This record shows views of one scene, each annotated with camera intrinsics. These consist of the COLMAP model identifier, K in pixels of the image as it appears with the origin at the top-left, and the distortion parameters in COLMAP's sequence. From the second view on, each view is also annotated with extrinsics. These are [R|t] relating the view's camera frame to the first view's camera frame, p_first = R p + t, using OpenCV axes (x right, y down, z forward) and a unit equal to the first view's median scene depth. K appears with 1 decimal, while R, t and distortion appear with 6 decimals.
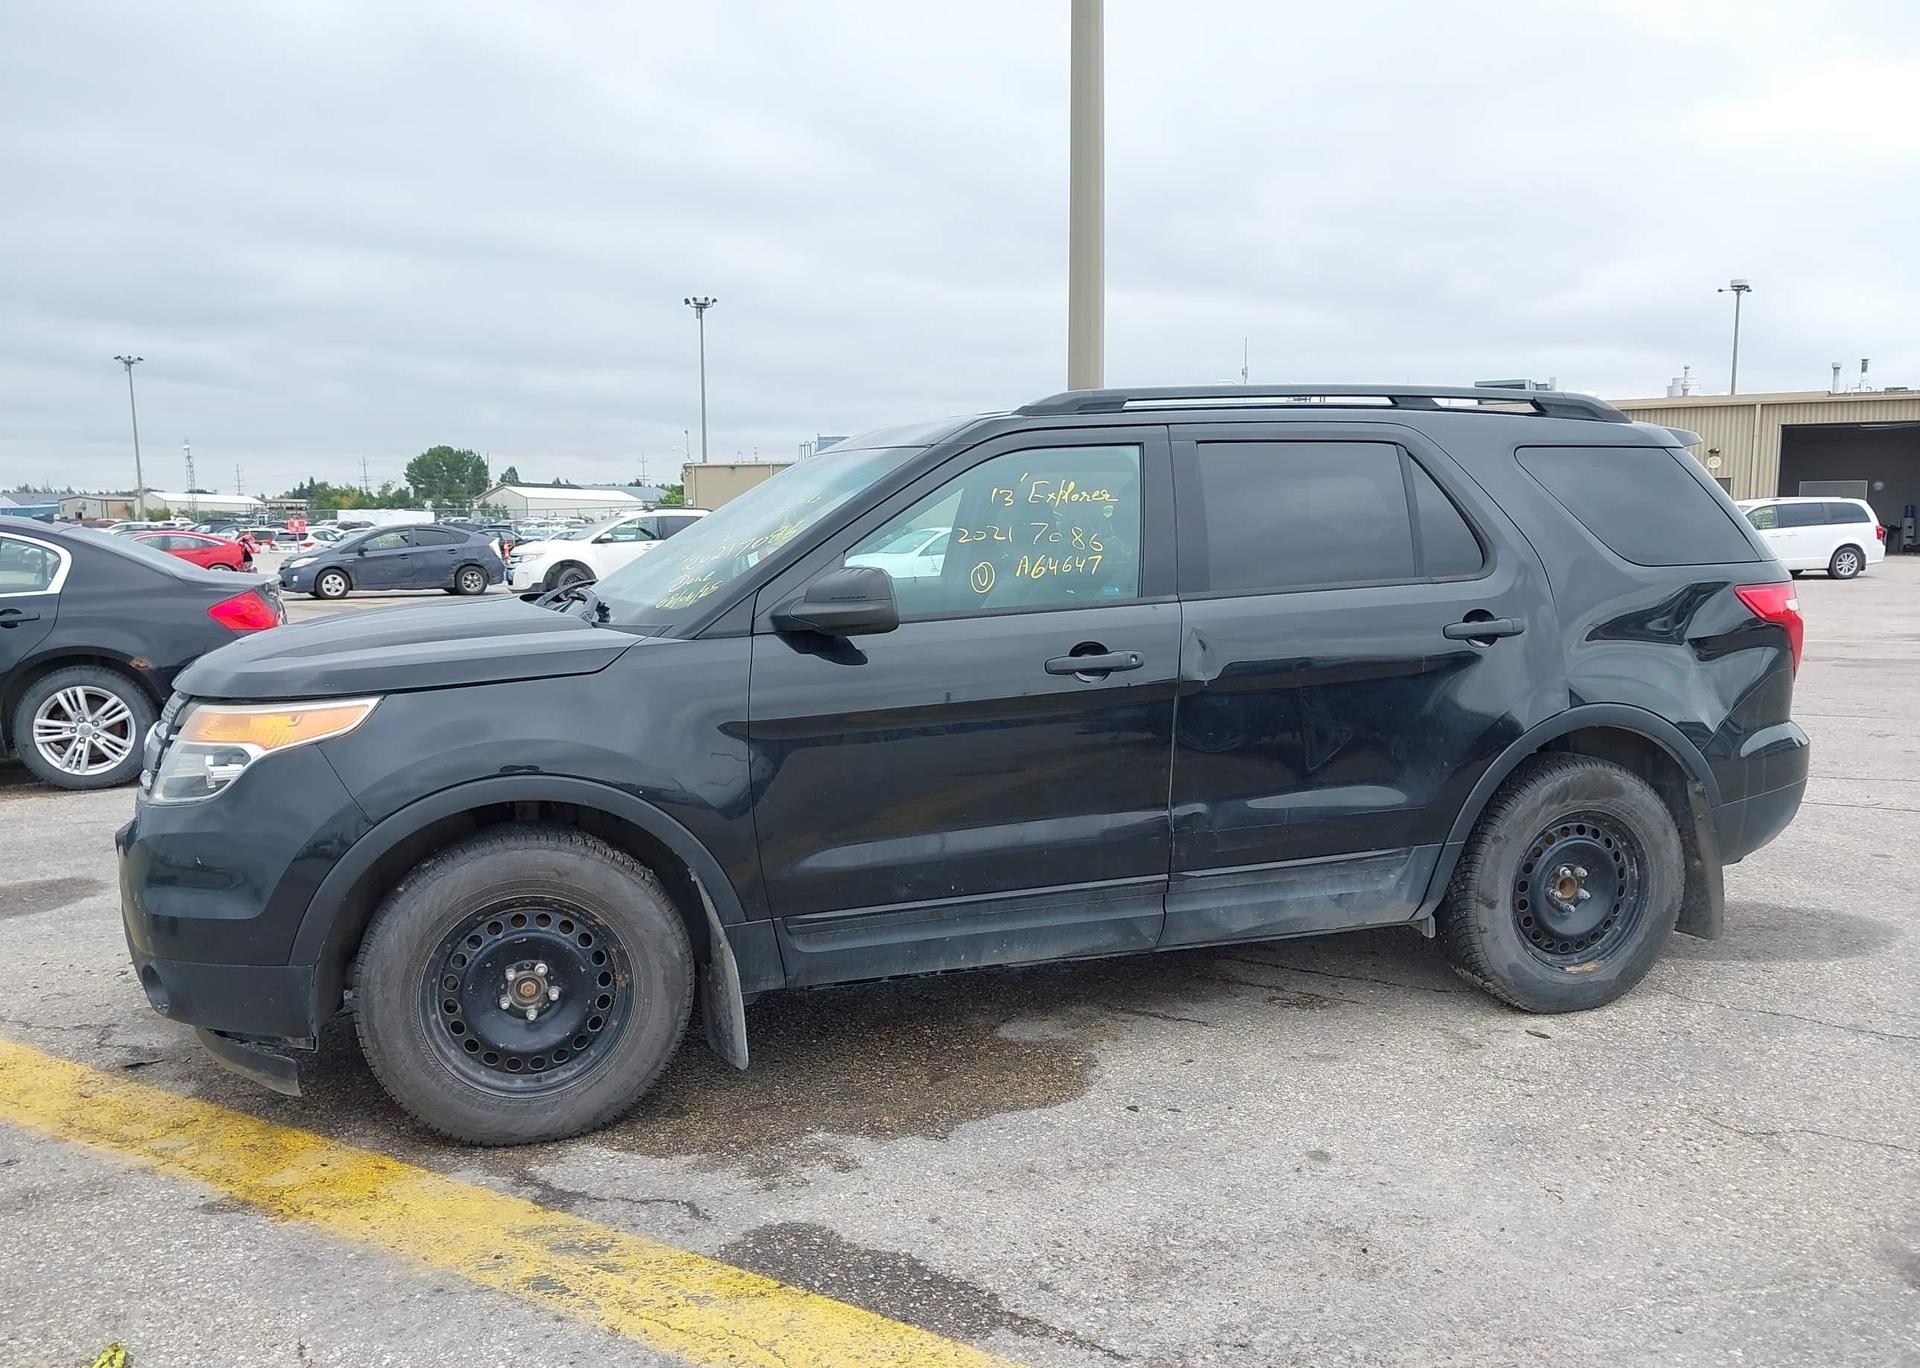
lens RADIAL K [[1488.0, 0, 945.0], [0, 1488.0, 687.5], [0, 0, 1]] dist [0.097346, -0.188197]
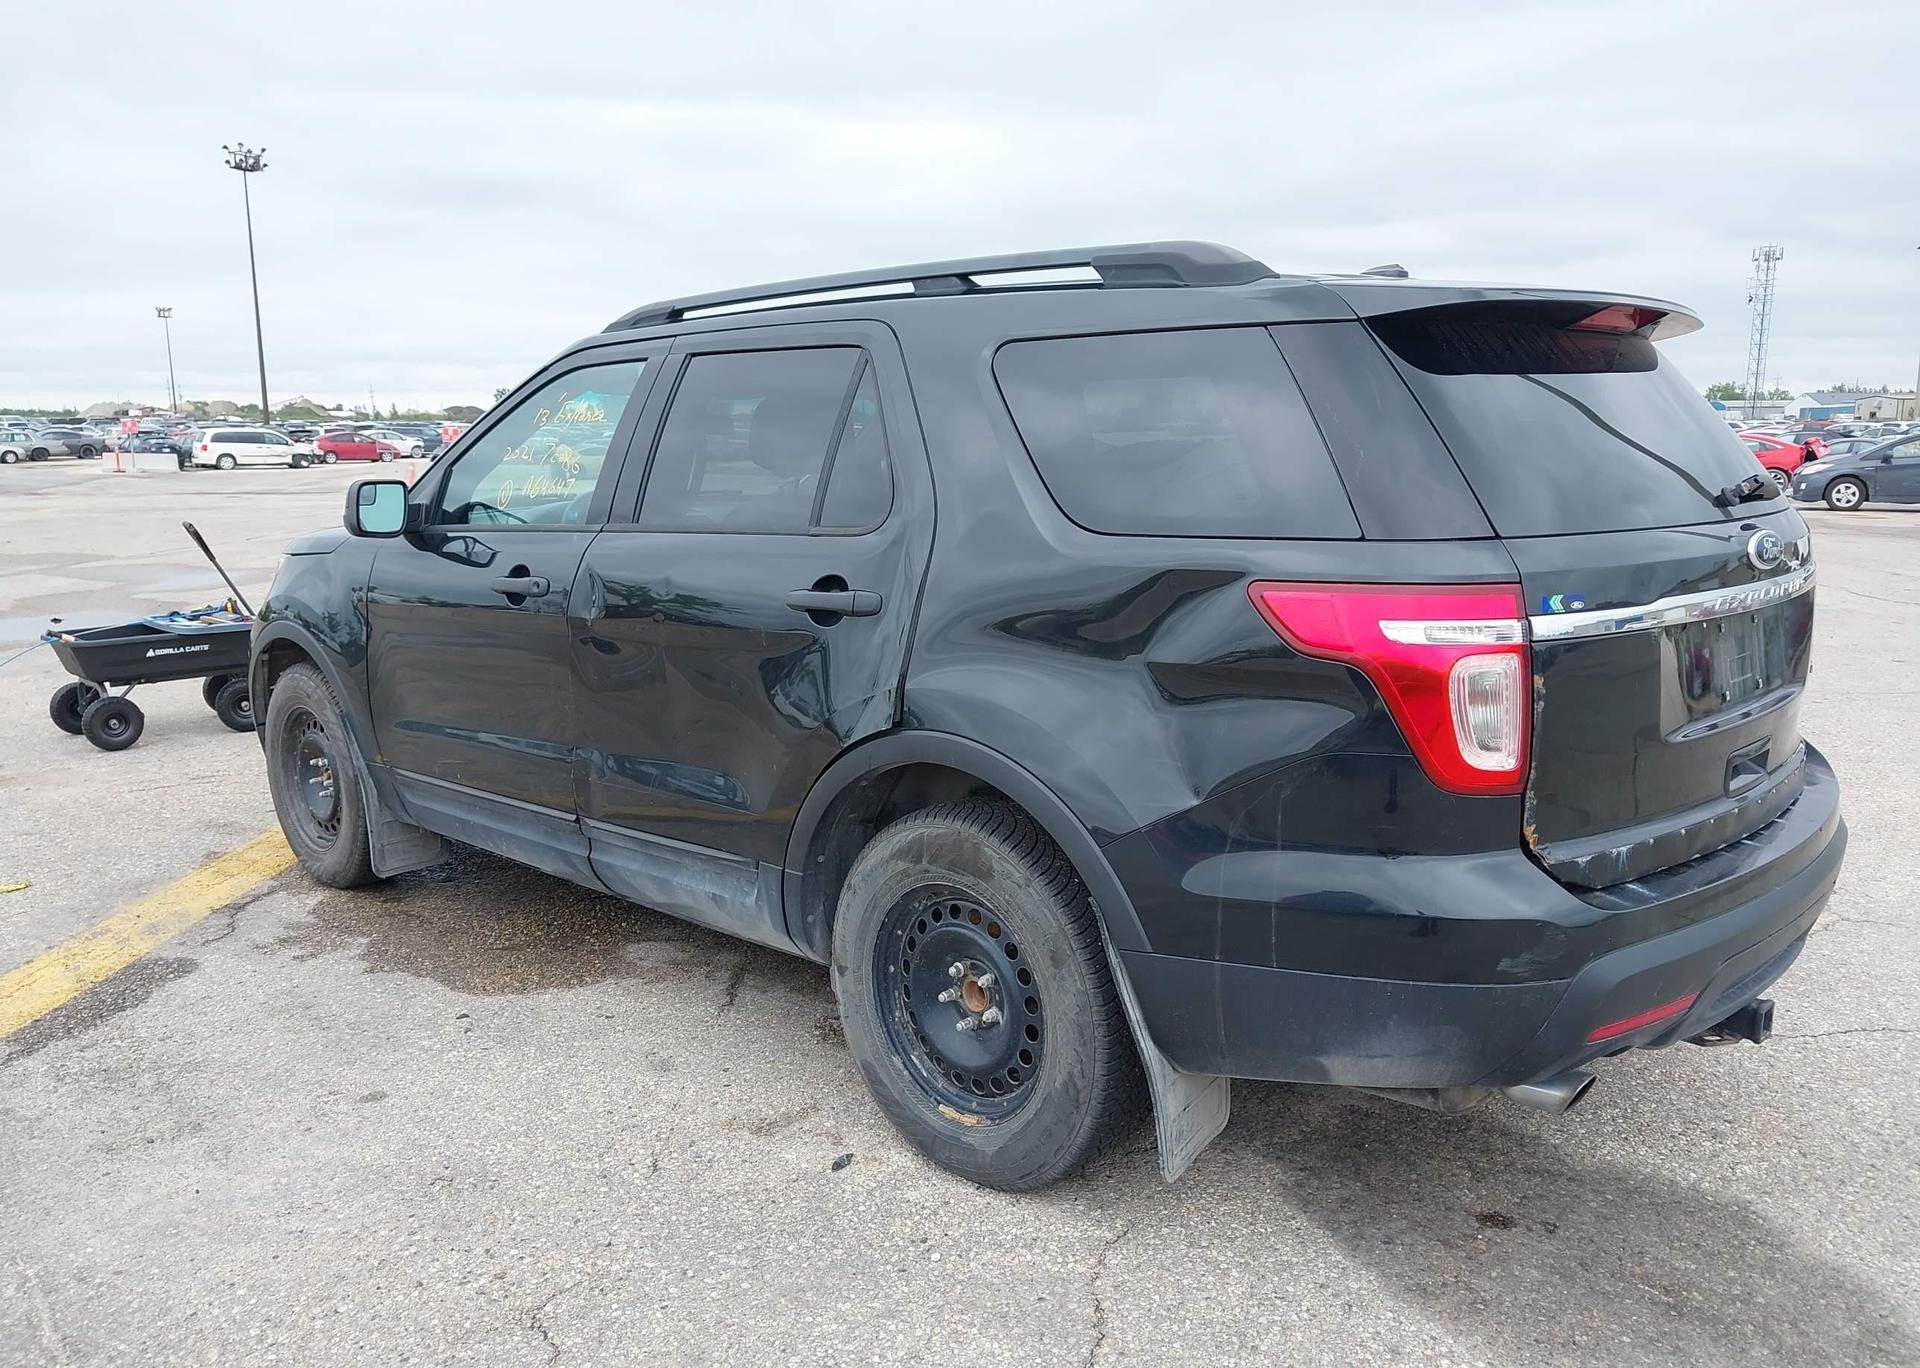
lens RADIAL K [[1495.0, 0, 960.0], [0, 1495.0, 684.0], [0, 0, 1]] dist [0.049141, -0.064086]
pose [[0.482407, 0.150010, -0.863006, 1.103920], [-0.095686, 0.988356, 0.118311, -0.097734], [0.870705, 0.025504, 0.491144, 0.747778]]
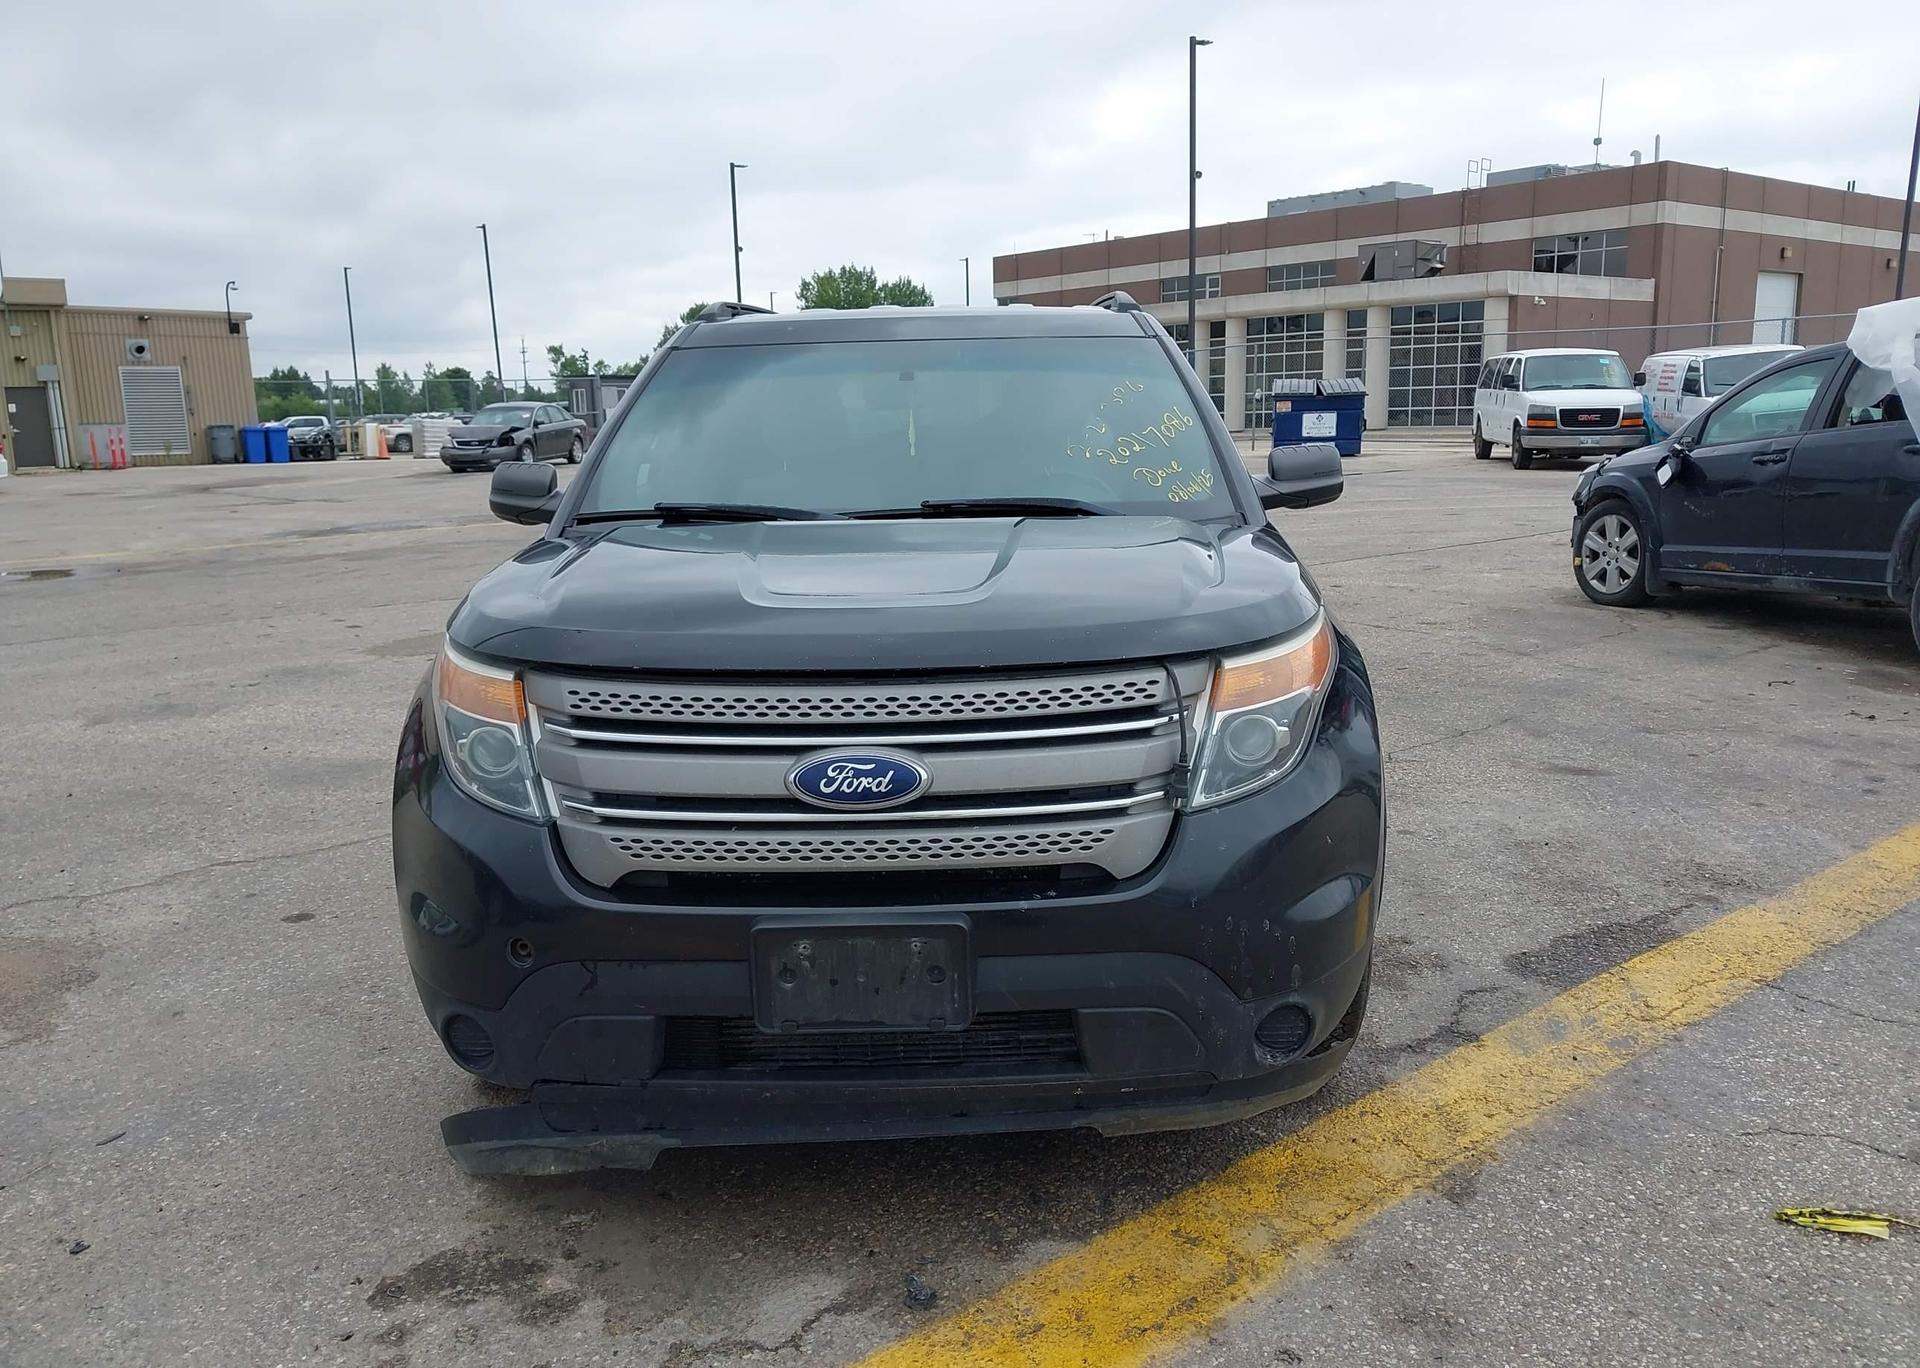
lens RADIAL K [[1527.8, 0, 948.5], [0, 1527.8, 657.9], [0, 0, 1]] dist [0.011276, -0.000220]
pose [[0.328775, -0.159203, 0.930893, -1.142228], [0.126483, 0.984232, 0.123653, -0.093005], [-0.935900, 0.077088, 0.343728, 0.790035]]
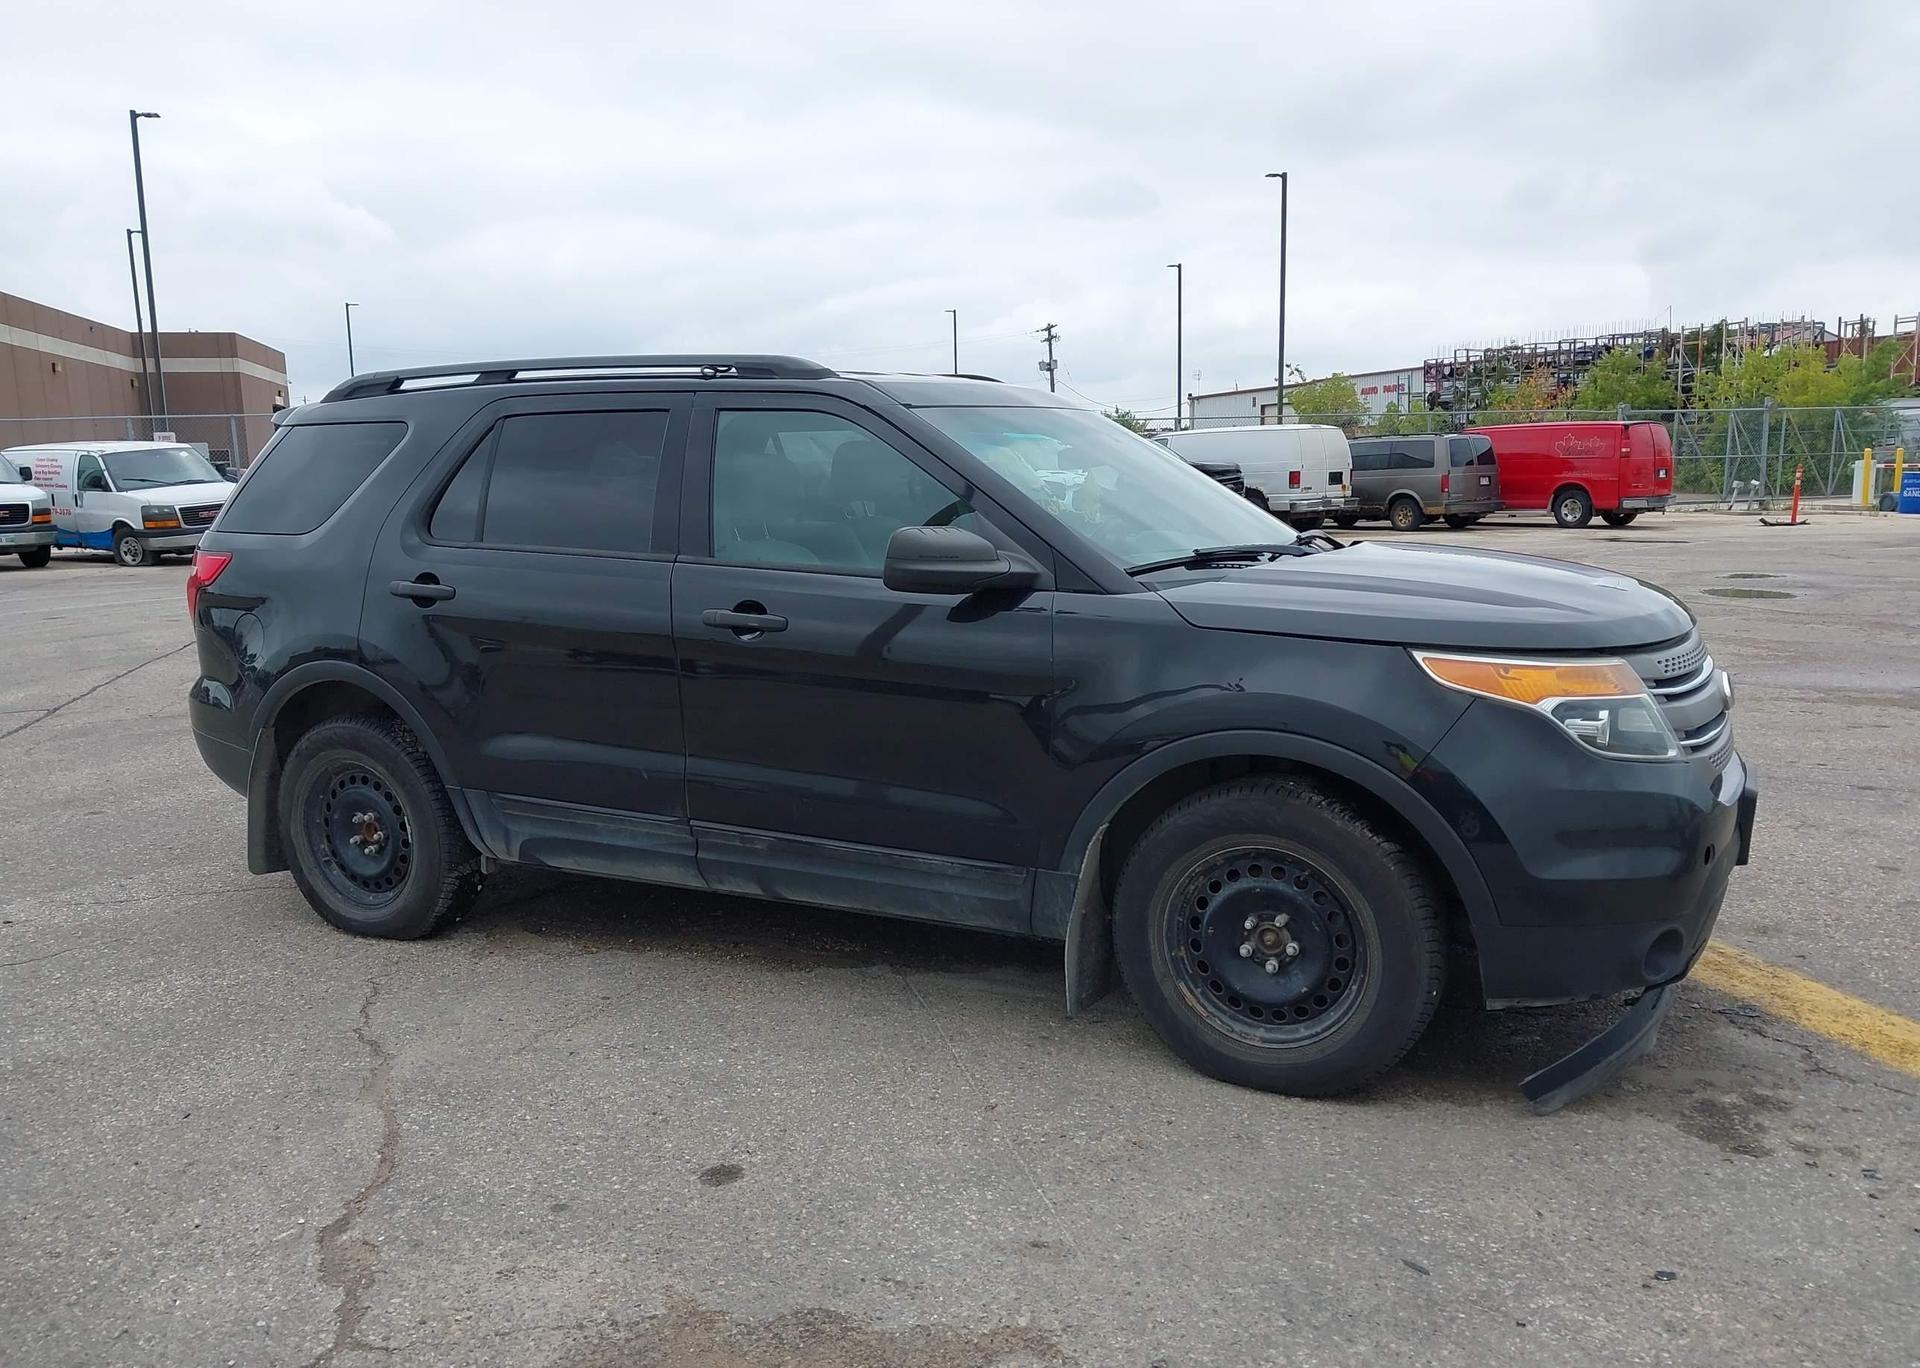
lens RADIAL K [[1495.0, 0, 960.0], [0, 1495.0, 684.0], [0, 0, 1]] dist [0.049141, -0.064086]
pose [[-0.719280, -0.082523, 0.689802, -0.876005], [0.100094, 0.970250, 0.220445, -0.239279], [-0.687472, 0.227607, -0.689621, 2.092819]]
